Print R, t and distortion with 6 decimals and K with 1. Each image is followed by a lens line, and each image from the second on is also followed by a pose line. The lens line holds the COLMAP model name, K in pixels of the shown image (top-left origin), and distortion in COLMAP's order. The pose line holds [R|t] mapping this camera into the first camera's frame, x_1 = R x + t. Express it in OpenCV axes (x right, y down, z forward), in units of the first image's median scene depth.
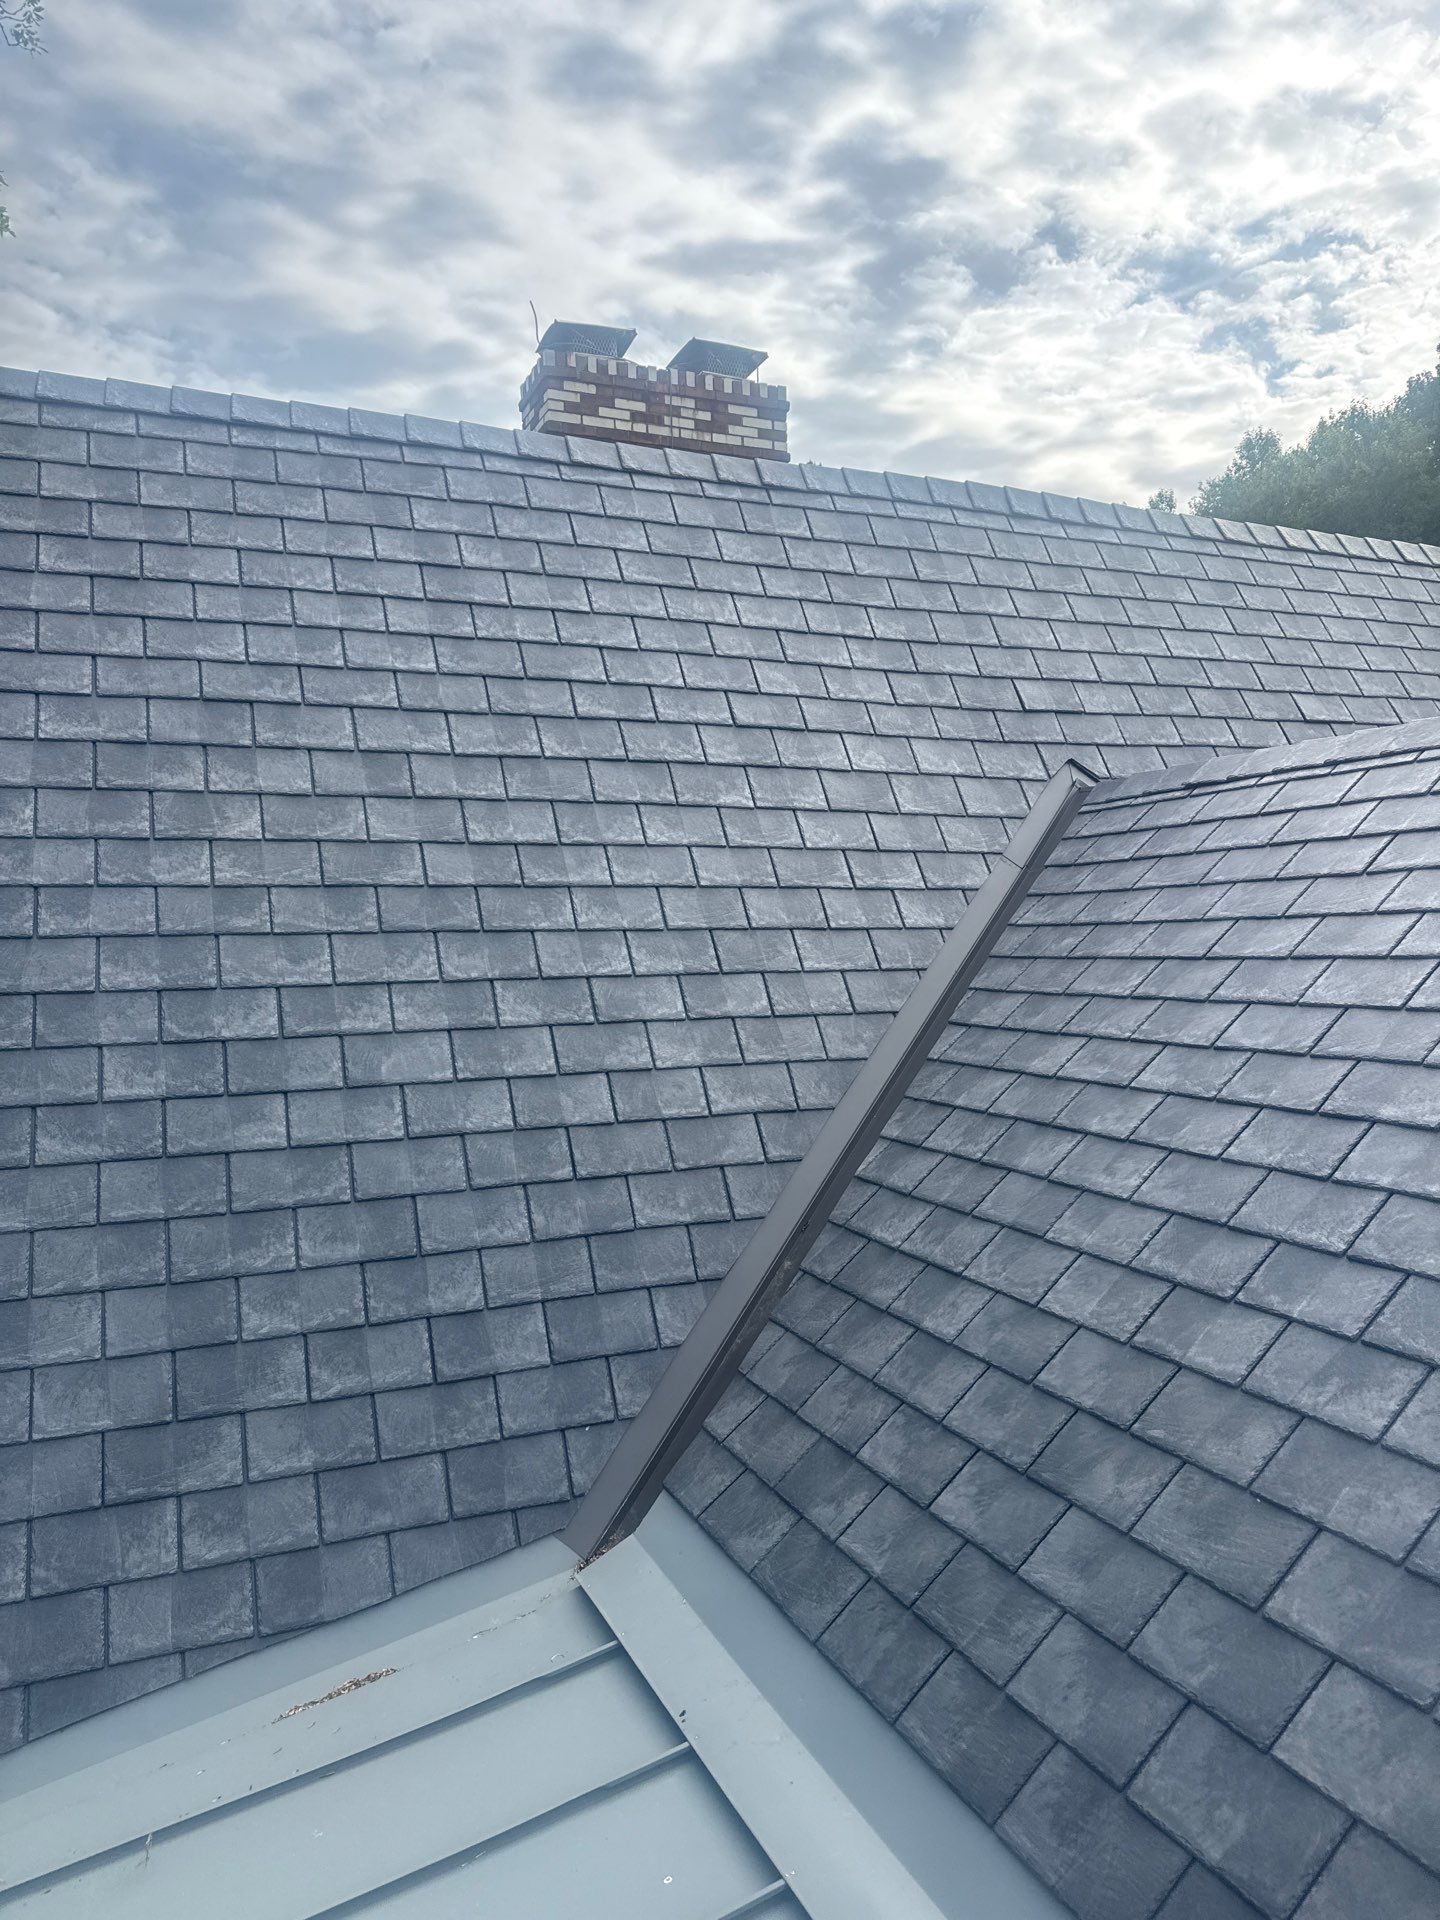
lens RADIAL K [[1315.6, 0, 720.0], [0, 1315.6, 960.0], [0, 0, 1]] dist [0.076299, -0.134393]
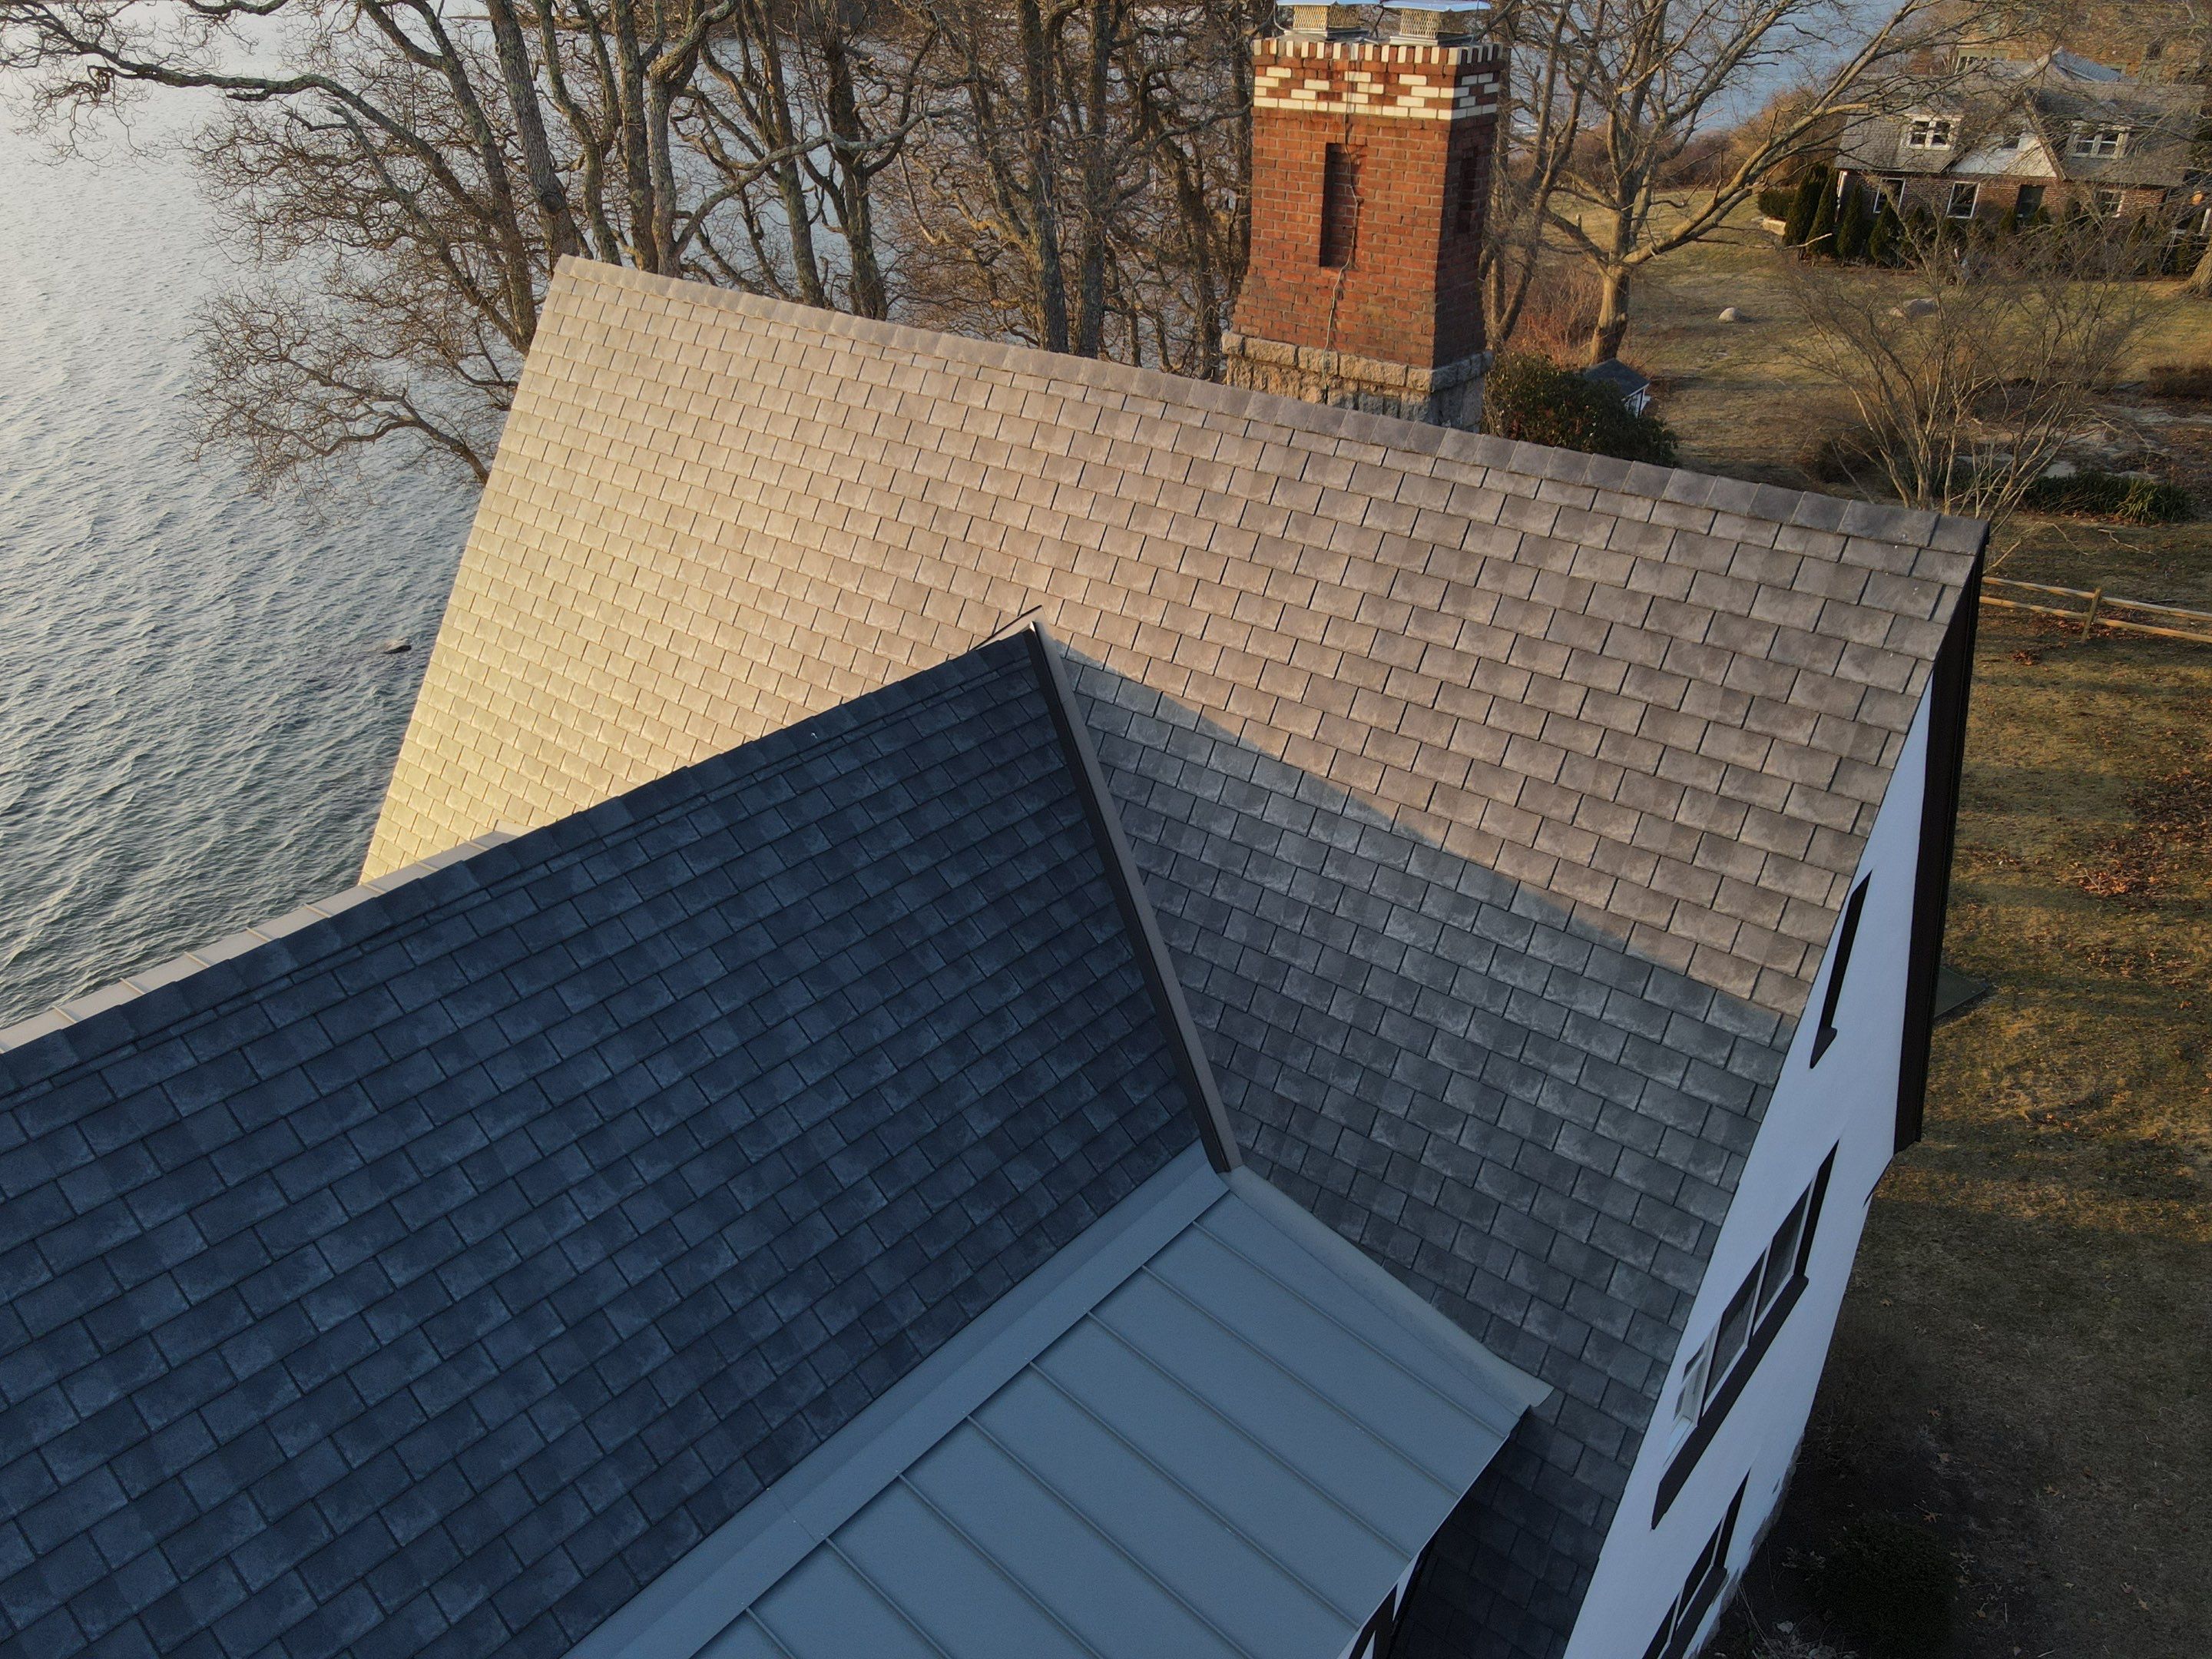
lens RADIAL K [[1594.4, 0, 1106.0], [0, 1594.4, 829.5], [0, 0, 1]] dist [0.000840, 0.010756]
pose [[0.450961, 0.447718, -0.772129, 2.327760], [-0.031357, 0.872501, 0.487605, -1.043351], [0.891993, -0.195680, 0.407503, 0.360566]]
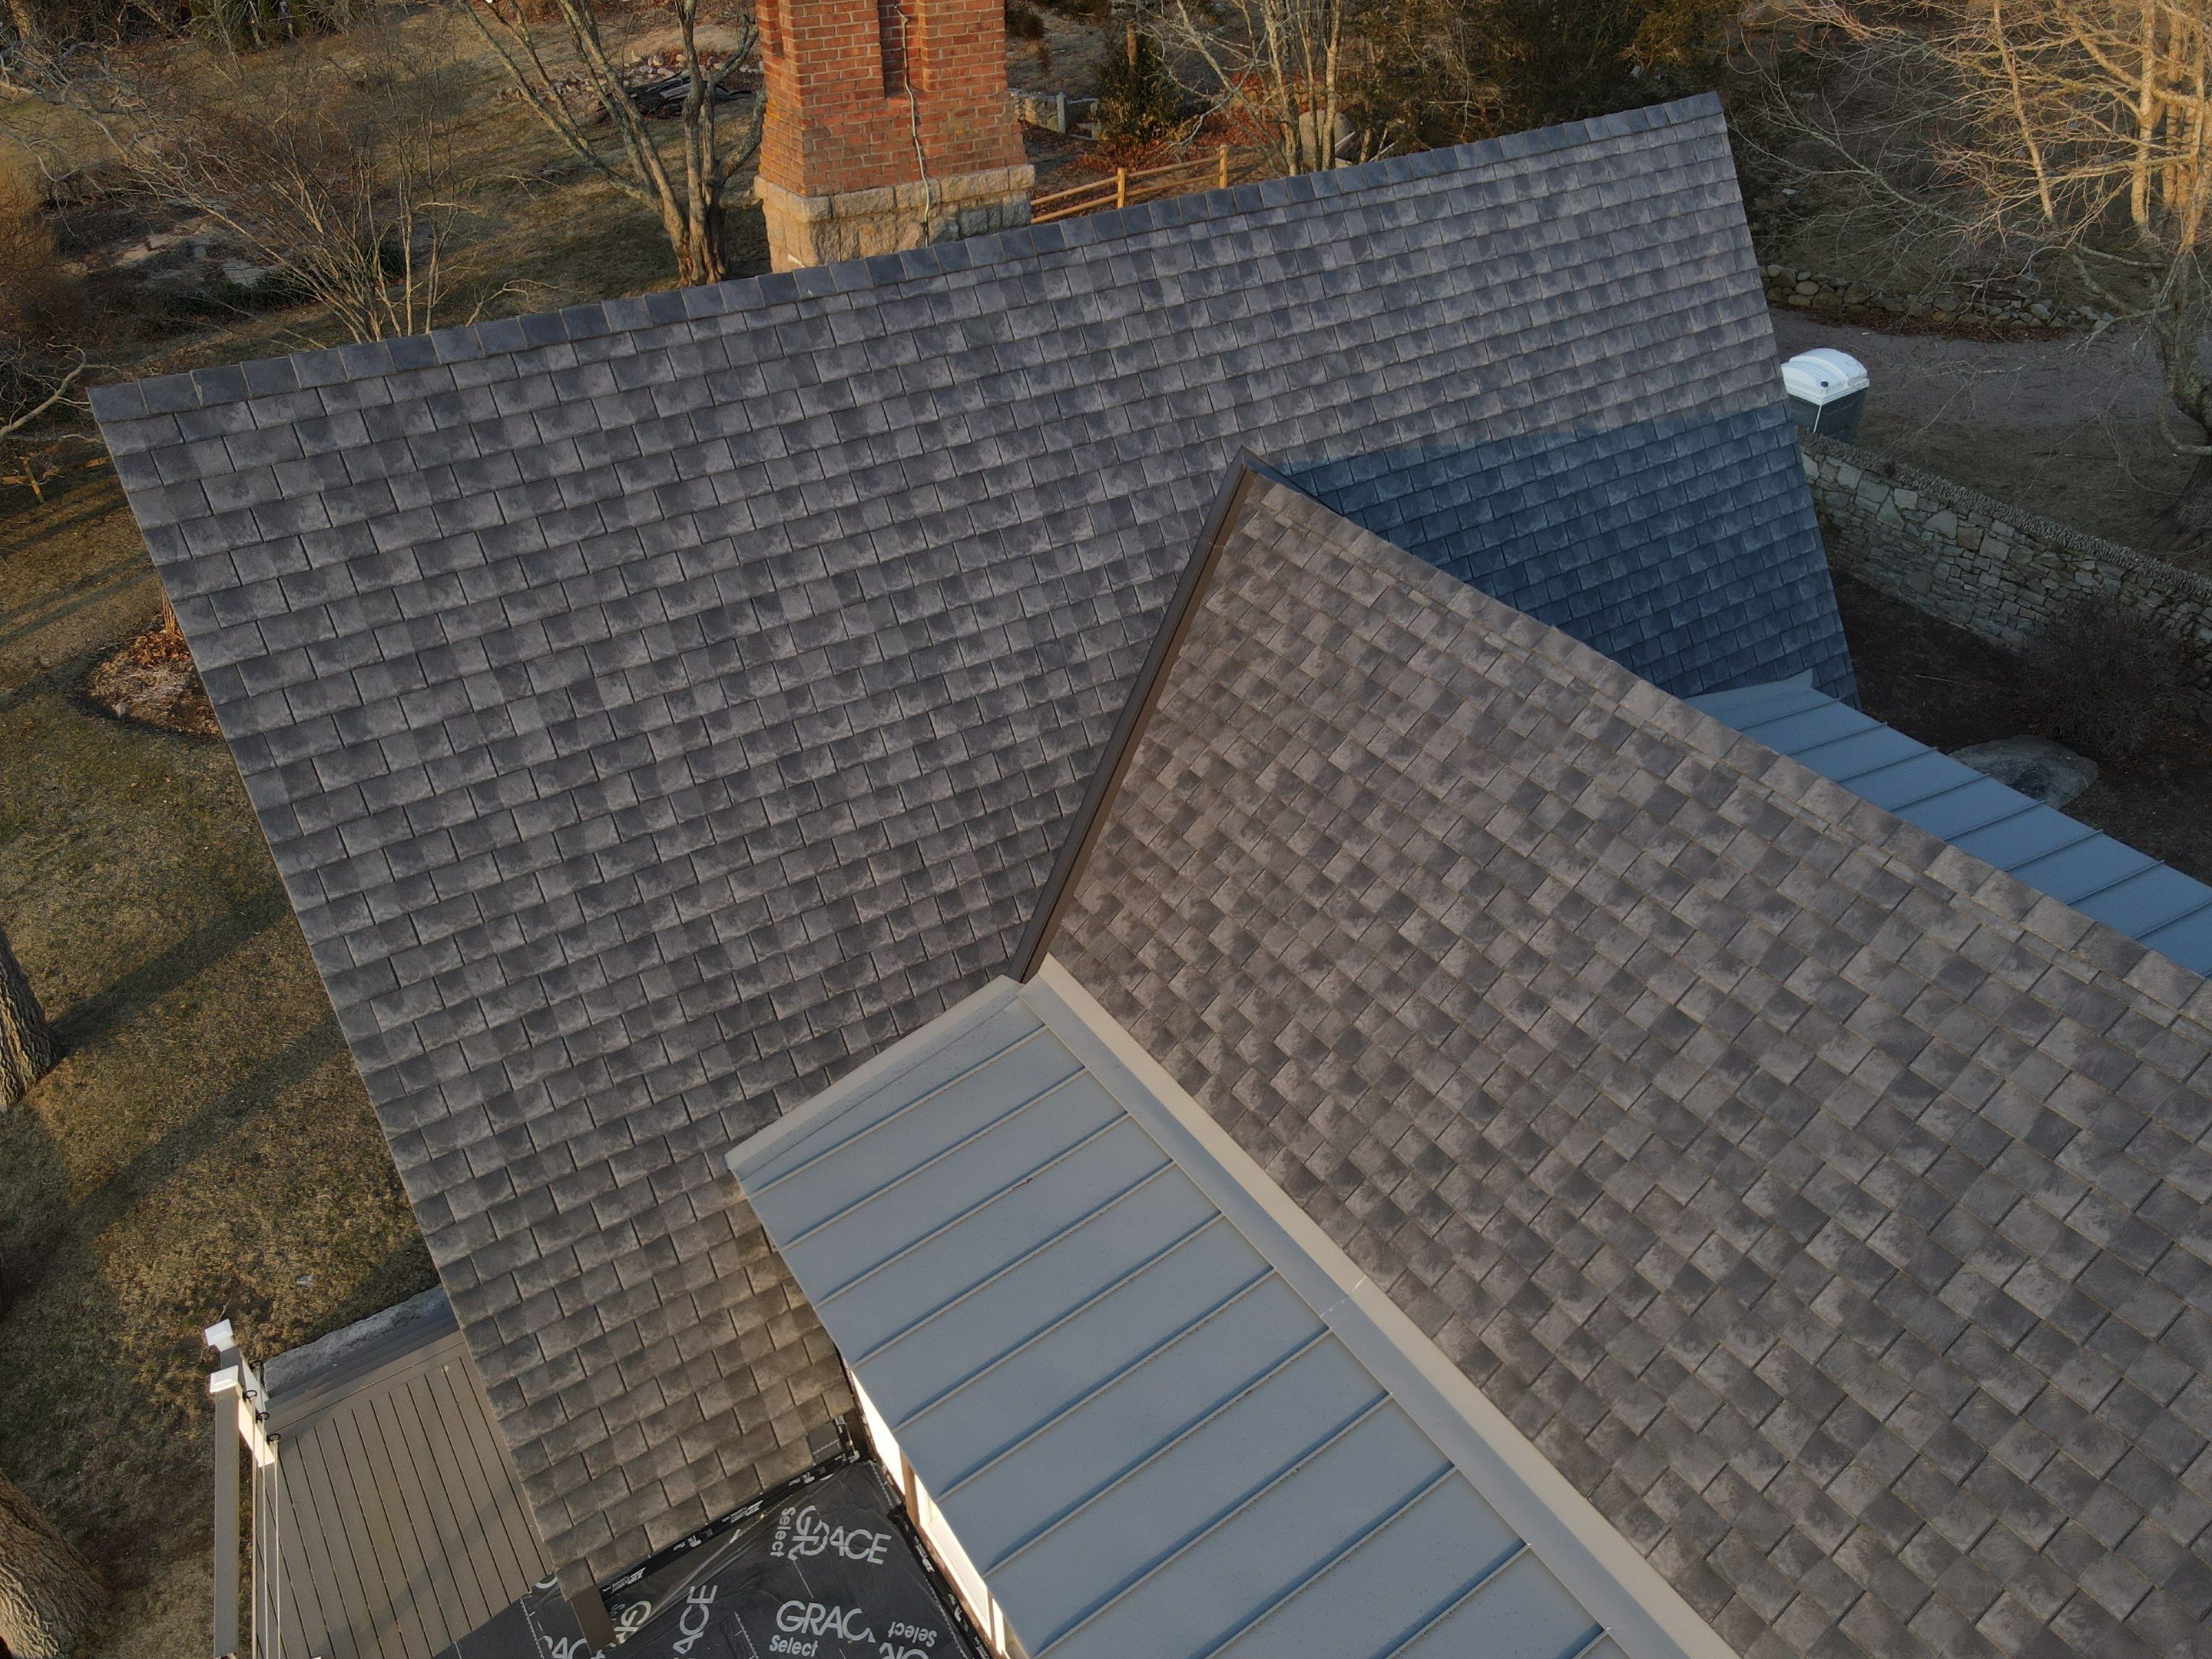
lens RADIAL K [[1594.4, 0, 1106.0], [0, 1594.4, 829.5], [0, 0, 1]] dist [0.000840, 0.010756]
pose [[0.983710, -0.095037, 0.152589, -0.268176], [-0.006395, 0.829786, 0.558045, -1.031535], [-0.179651, -0.549930, 0.815661, -0.902220]]
